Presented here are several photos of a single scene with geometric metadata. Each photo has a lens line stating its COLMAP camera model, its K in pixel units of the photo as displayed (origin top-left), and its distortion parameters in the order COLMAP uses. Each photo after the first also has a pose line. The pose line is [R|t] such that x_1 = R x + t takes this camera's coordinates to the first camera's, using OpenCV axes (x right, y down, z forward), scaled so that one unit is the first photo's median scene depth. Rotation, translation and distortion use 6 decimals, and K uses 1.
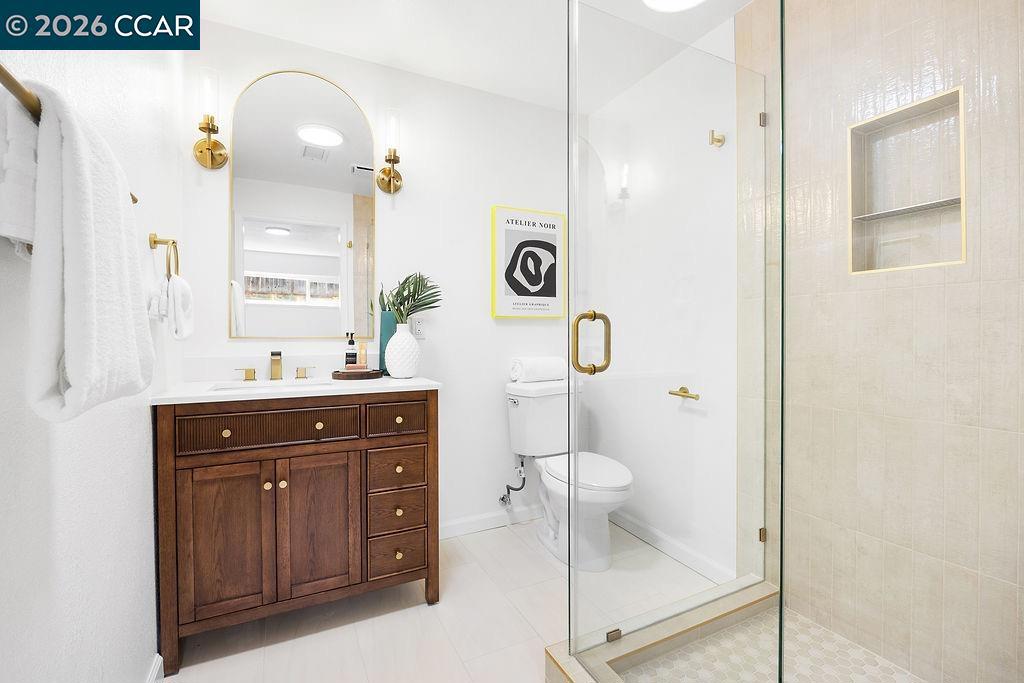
lens RADIAL K [[448.4, 0, 513.6], [0, 448.4, 336.8], [0, 0, 1]] dist [-0.018668, 0.001659]
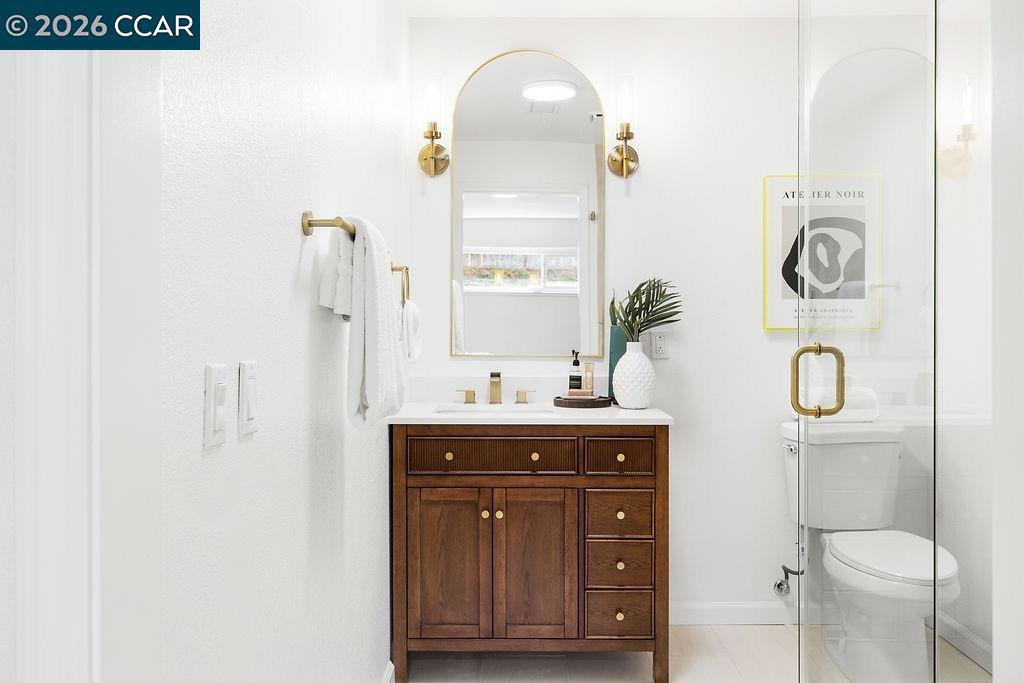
lens RADIAL K [[820.2, 0, 510.9], [0, 820.2, 337.4], [0, 0, 1]] dist [-0.029535, -0.000773]
pose [[0.885163, 0.010877, -0.465154, 0.280825], [-0.004894, 0.999889, 0.014069, -0.065021], [0.465256, -0.010177, 0.885118, -0.478005]]
